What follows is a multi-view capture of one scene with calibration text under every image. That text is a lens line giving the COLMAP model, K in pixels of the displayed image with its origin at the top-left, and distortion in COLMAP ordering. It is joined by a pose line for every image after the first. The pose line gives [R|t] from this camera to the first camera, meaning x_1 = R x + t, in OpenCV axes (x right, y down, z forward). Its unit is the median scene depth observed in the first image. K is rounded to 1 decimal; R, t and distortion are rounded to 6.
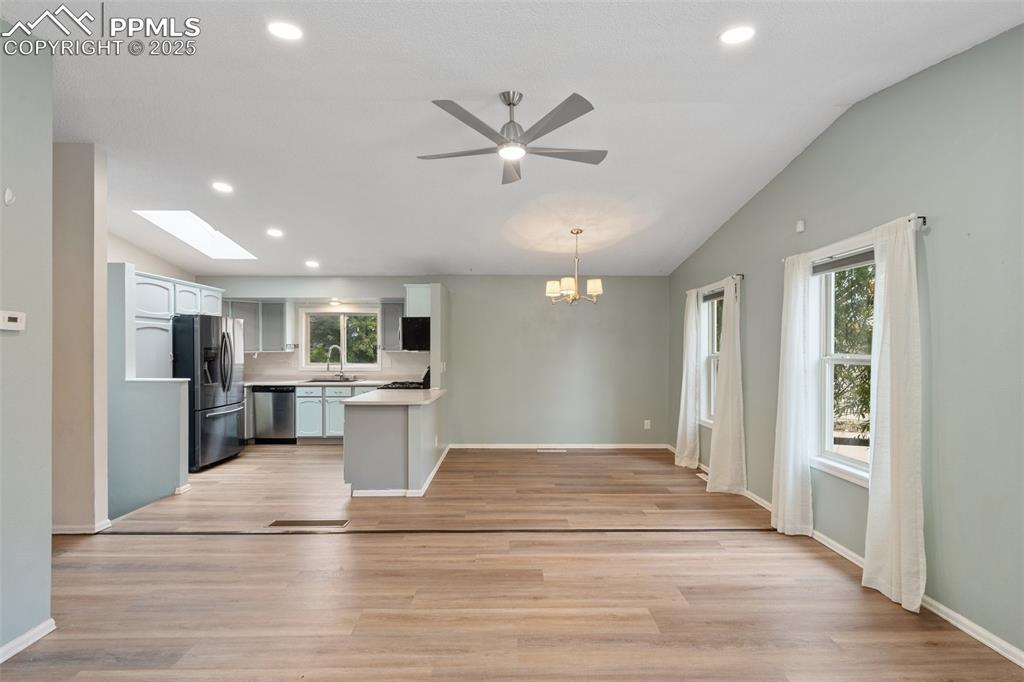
lens RADIAL K [[470.6, 0, 510.9], [0, 470.6, 357.2], [0, 0, 1]] dist [0.000737, 0.000138]
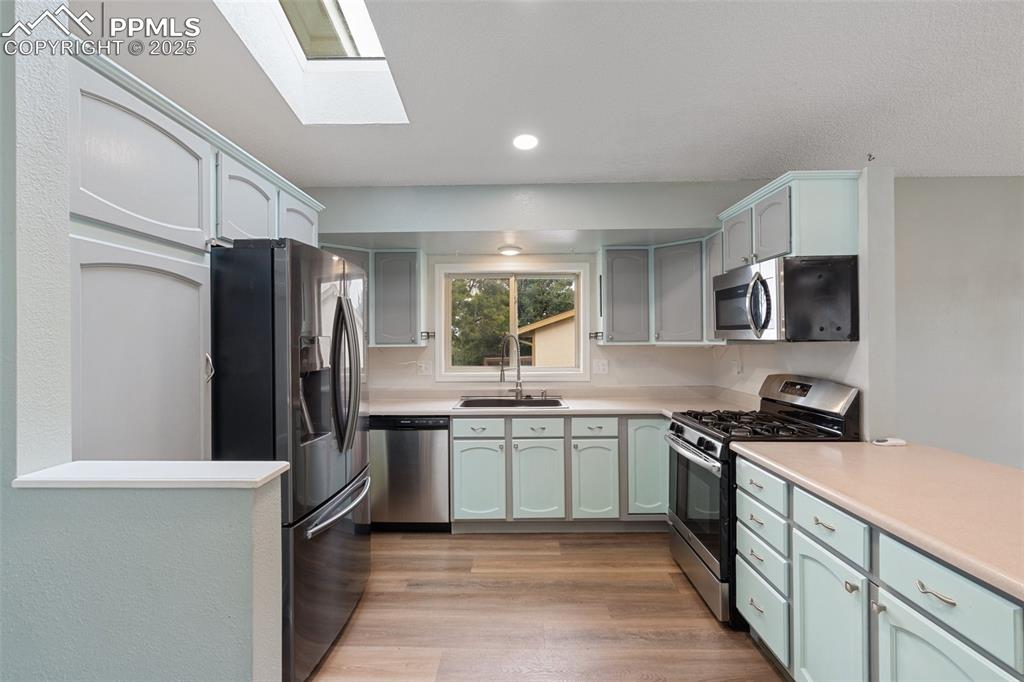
lens RADIAL K [[470.6, 0, 513.1], [0, 470.6, 339.3], [0, 0, 1]] dist [0.000737, 0.000138]
pose [[0.999078, -0.010987, -0.041513, -0.371273], [0.010286, 0.999802, -0.017049, -0.009805], [0.041692, 0.016606, 0.998993, 0.510934]]
